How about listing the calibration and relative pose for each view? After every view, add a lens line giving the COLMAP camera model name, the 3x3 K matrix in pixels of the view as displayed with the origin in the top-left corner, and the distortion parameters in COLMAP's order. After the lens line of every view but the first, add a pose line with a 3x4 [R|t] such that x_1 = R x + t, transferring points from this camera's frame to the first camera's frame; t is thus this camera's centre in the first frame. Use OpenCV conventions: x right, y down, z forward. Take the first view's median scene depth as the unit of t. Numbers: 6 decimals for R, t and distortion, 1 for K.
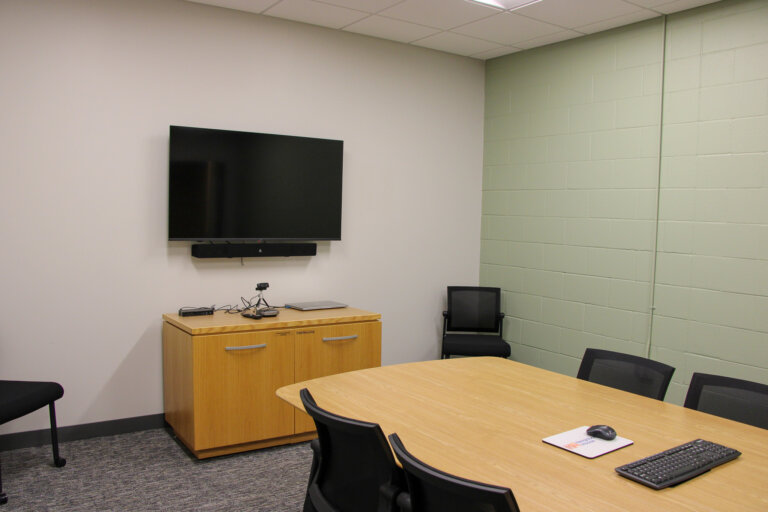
lens RADIAL K [[641.0, 0, 384.0], [0, 641.0, 256.0], [0, 0, 1]] dist [-0.181007, 0.147674]
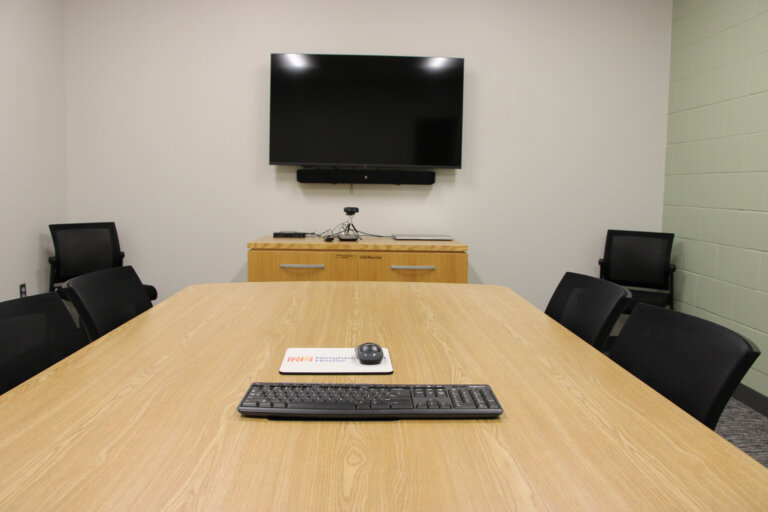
lens RADIAL K [[641.0, 0, 384.0], [0, 641.0, 256.0], [0, 0, 1]] dist [-0.181007, 0.147674]
pose [[0.850113, 0.049753, -0.524244, 0.356225], [-0.032317, 0.998579, 0.042365, 0.072181], [0.525607, -0.019073, 0.850513, 0.200723]]
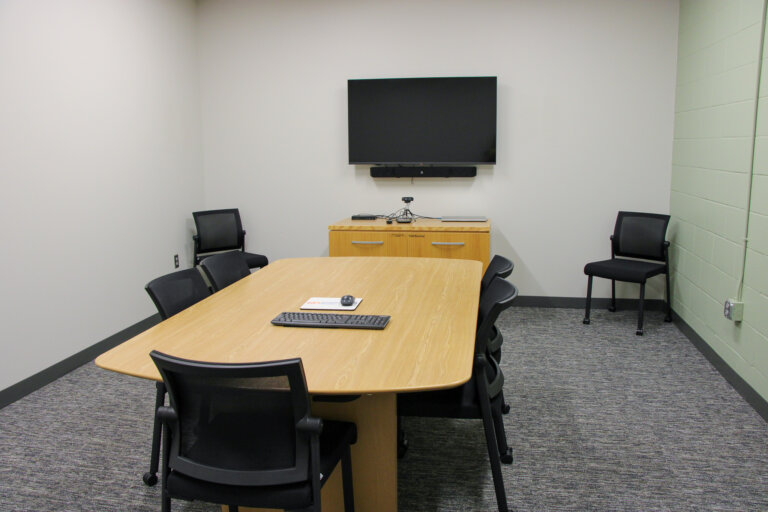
lens RADIAL K [[641.0, 0, 384.0], [0, 641.0, 256.0], [0, 0, 1]] dist [-0.181007, 0.147674]
pose [[0.725143, 0.087229, -0.683051, 0.651535], [-0.015848, 0.993795, 0.110089, 0.018943], [0.688416, -0.069005, 0.722026, 0.033497]]
